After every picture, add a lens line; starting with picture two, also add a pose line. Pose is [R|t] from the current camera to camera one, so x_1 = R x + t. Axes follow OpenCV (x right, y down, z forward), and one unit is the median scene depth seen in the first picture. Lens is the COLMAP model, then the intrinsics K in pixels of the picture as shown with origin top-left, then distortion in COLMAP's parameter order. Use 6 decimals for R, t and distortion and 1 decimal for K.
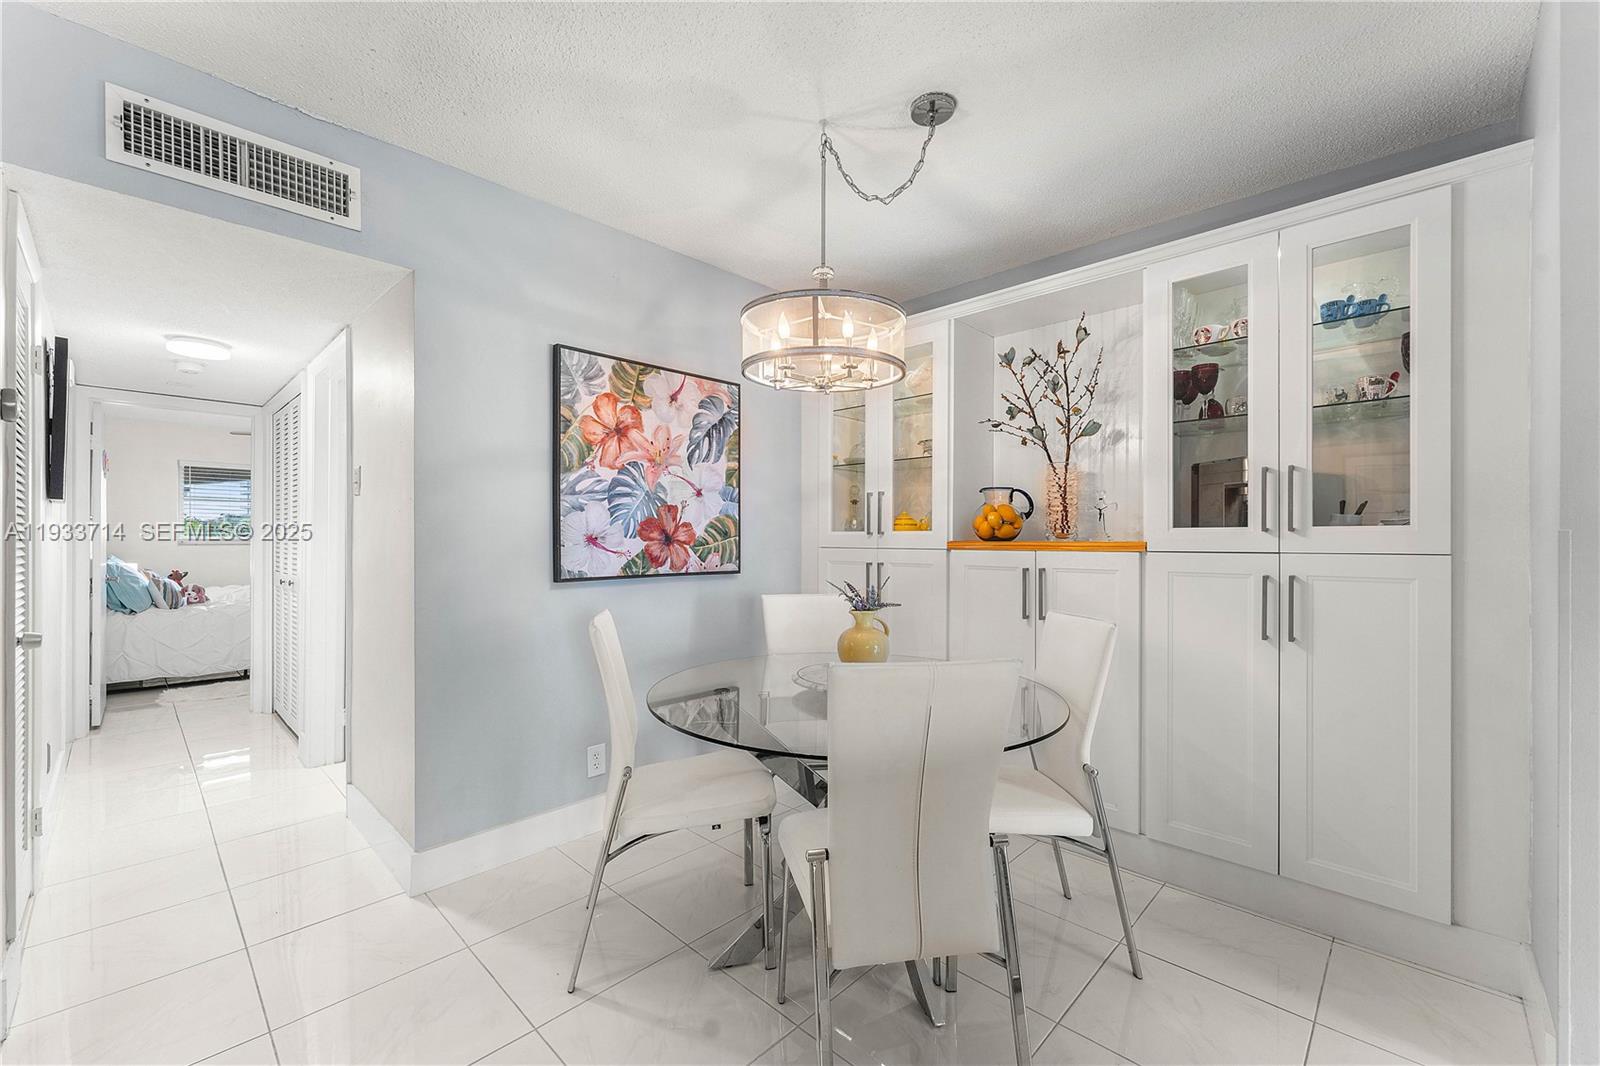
lens RADIAL K [[654.8, 0, 792.6], [0, 654.8, 539.7], [0, 0, 1]] dist [0.007417, -0.000746]
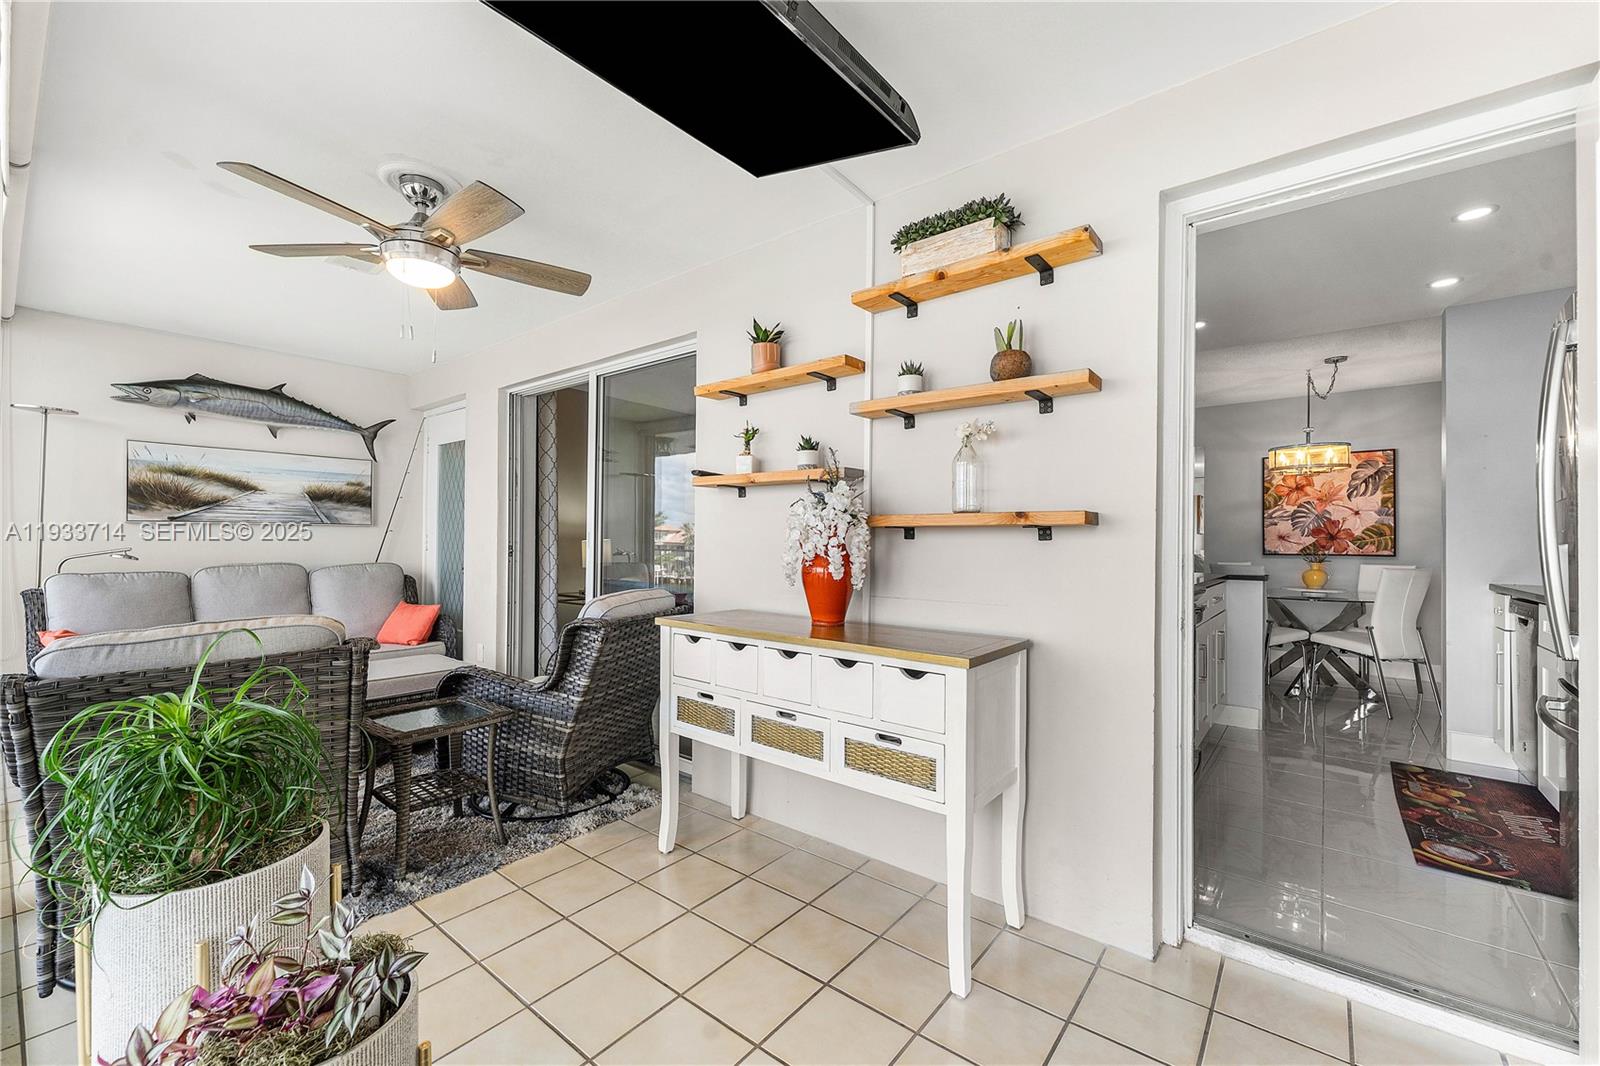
lens RADIAL K [[654.8, 0, 795.3], [0, 654.8, 537.4], [0, 0, 1]] dist [0.007417, -0.000746]
pose [[0.088398, -0.009860, -0.996036, 1.741722], [-0.006641, 0.999923, -0.010487, 0.033397], [0.996063, 0.007542, 0.088325, -0.862193]]
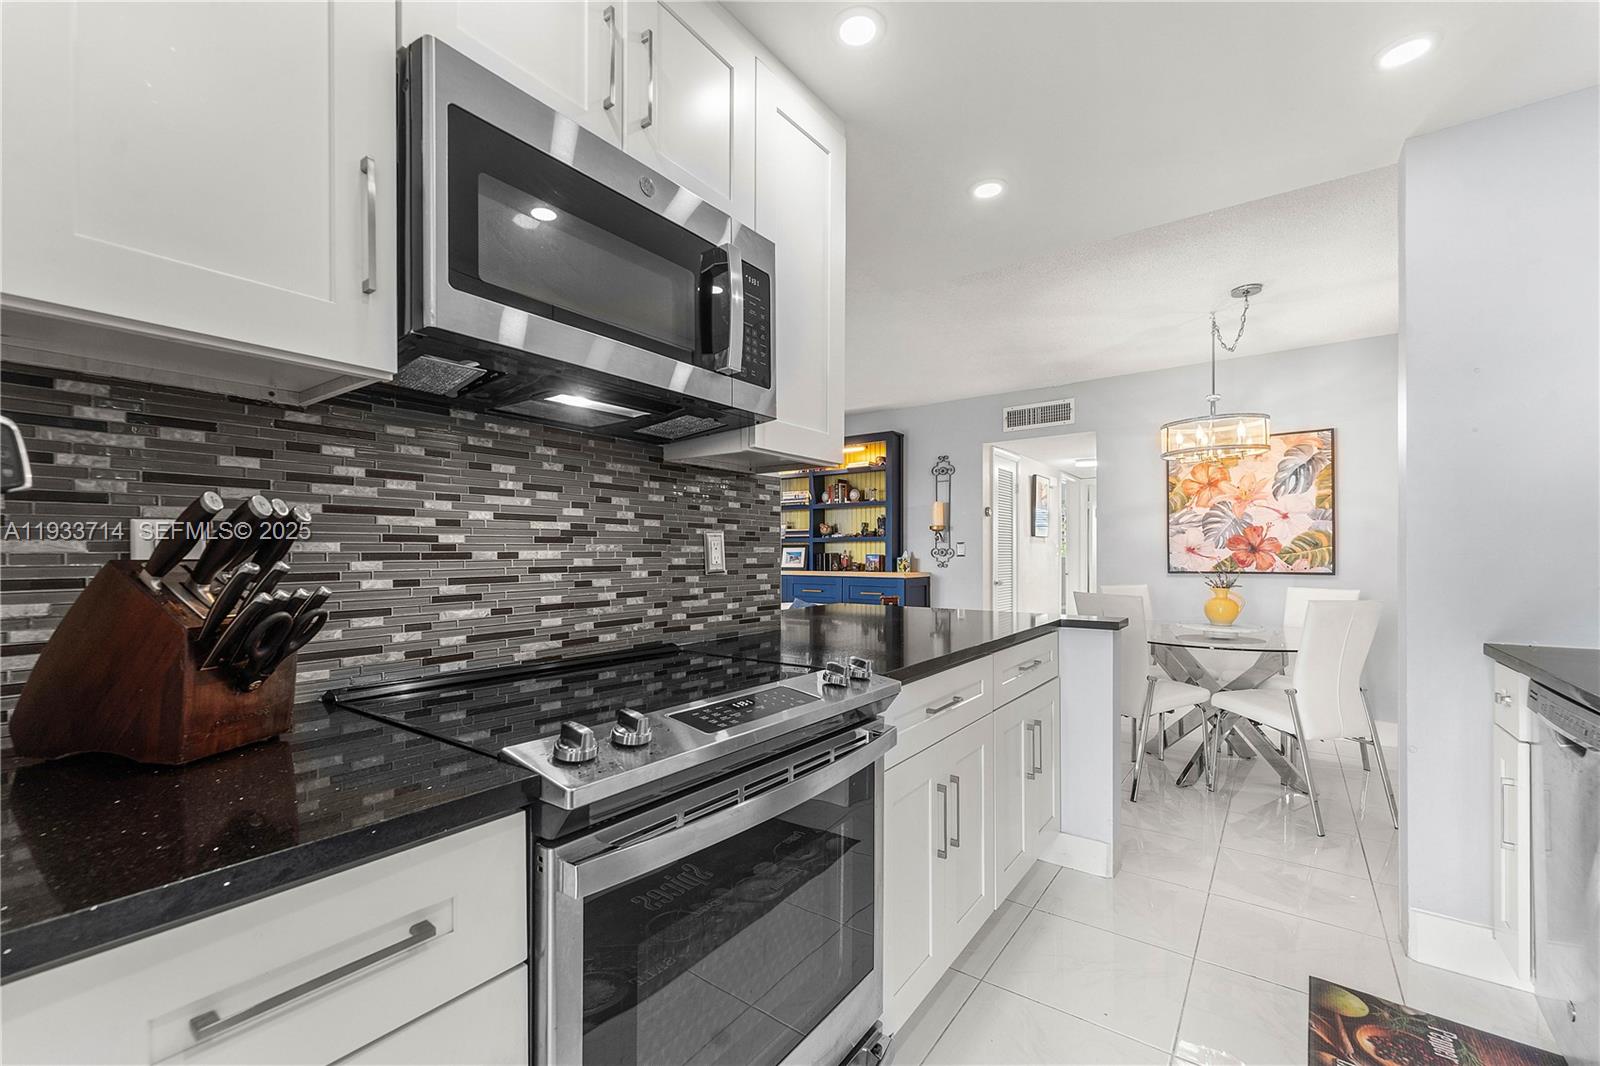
lens RADIAL K [[654.8, 0, 804.8], [0, 654.8, 553.7], [0, 0, 1]] dist [0.007417, -0.000746]
pose [[0.135574, -0.002094, -0.990765, 1.199691], [0.005183, 0.999986, -0.001404, 0.006681], [0.990754, -0.004945, 0.135583, -0.234940]]
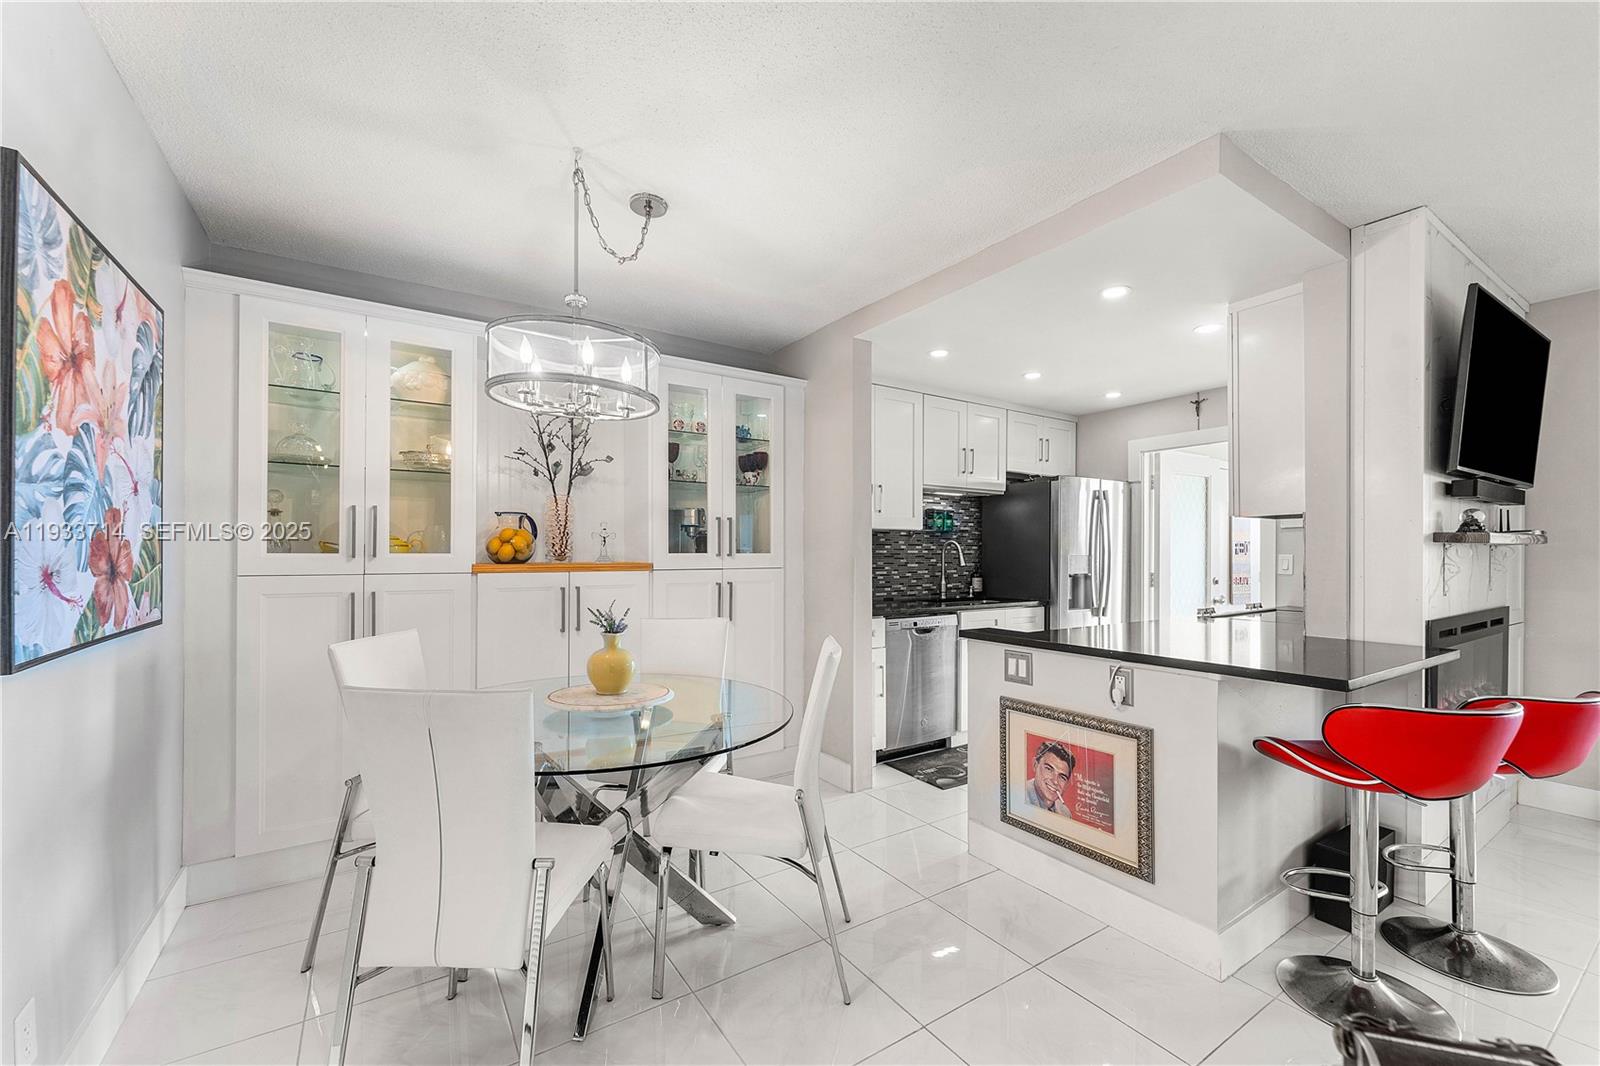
lens RADIAL K [[654.8, 0, 793.6], [0, 654.8, 549.0], [0, 0, 1]] dist [0.007417, -0.000746]
pose [[0.222326, 0.002589, 0.974969, -0.616225], [-0.001946, 0.999996, -0.002212, -0.019575], [-0.974970, -0.001405, 0.222330, 0.333893]]
